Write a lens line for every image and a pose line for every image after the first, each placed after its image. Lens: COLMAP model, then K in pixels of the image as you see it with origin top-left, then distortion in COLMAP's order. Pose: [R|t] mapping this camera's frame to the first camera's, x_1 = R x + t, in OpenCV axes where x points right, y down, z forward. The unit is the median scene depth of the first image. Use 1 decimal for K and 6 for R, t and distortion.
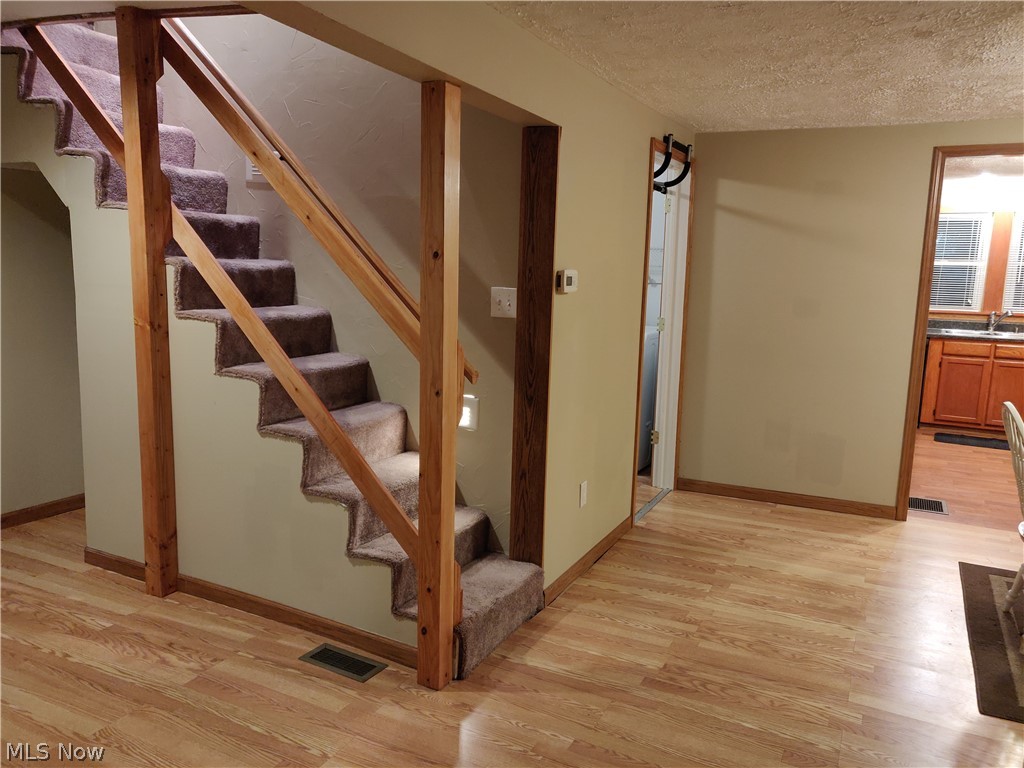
lens RADIAL K [[795.5, 0, 522.3], [0, 795.5, 387.7], [0, 0, 1]] dist [-0.026670, 0.084228]
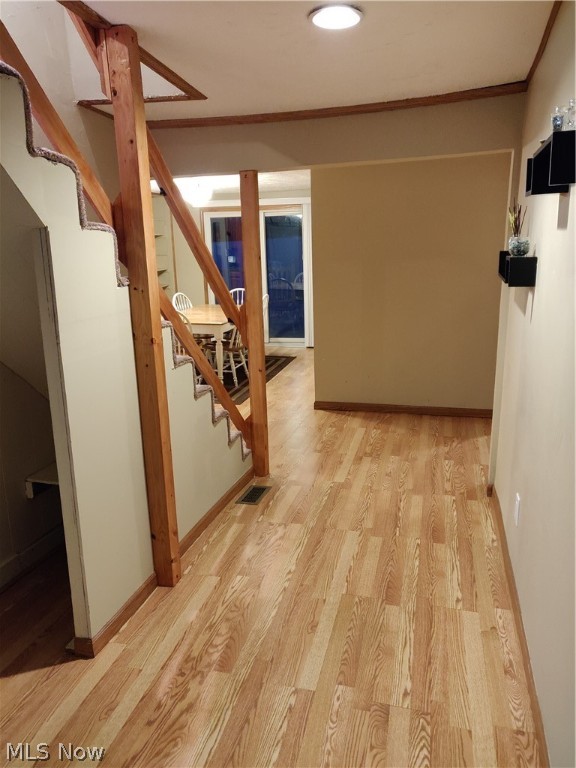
lens RADIAL K [[596.6, 0, 288.0], [0, 596.6, 384.0], [0, 0, 1]] dist [-0.026670, 0.084228]
pose [[-0.203717, -0.248319, 0.947015, -1.365008], [0.183880, 0.940380, 0.286135, -0.234098], [-0.961607, 0.232428, -0.145910, 1.023108]]
